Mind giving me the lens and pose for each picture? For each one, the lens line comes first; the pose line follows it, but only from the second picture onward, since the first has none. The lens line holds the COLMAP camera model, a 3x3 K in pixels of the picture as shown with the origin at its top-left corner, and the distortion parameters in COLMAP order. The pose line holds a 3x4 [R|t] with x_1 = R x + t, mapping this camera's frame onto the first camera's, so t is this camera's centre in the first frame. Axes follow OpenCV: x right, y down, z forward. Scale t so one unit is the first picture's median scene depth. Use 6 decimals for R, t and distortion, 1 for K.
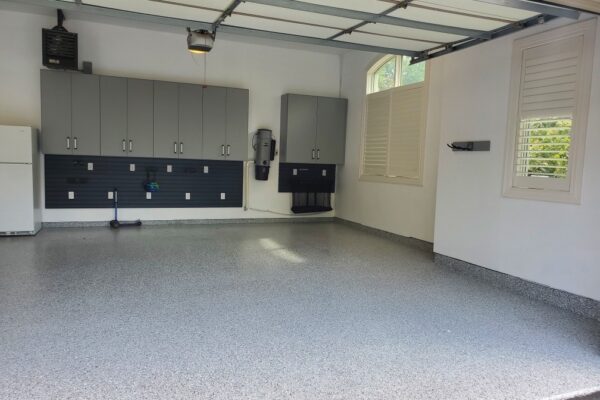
lens RADIAL K [[435.8, 0, 300.0], [0, 435.8, 200.0], [0, 0, 1]] dist [-0.002241, -0.002348]
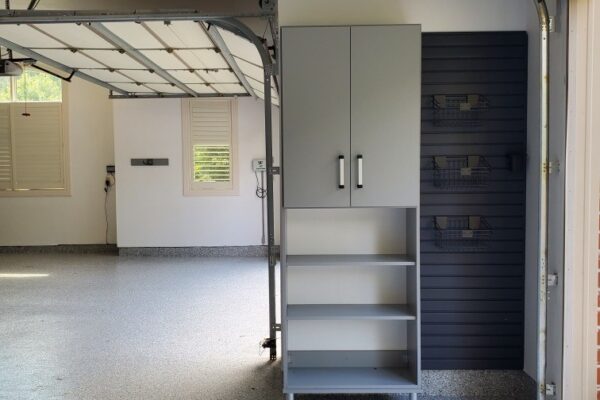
lens RADIAL K [[435.8, 0, 300.0], [0, 435.8, 200.0], [0, 0, 1]] dist [-0.002241, -0.002348]
pose [[0.380649, -0.091213, 0.920210, -0.699749], [0.102806, 0.993129, 0.055914, -0.033201], [-0.918987, 0.073320, 0.387411, 0.045887]]
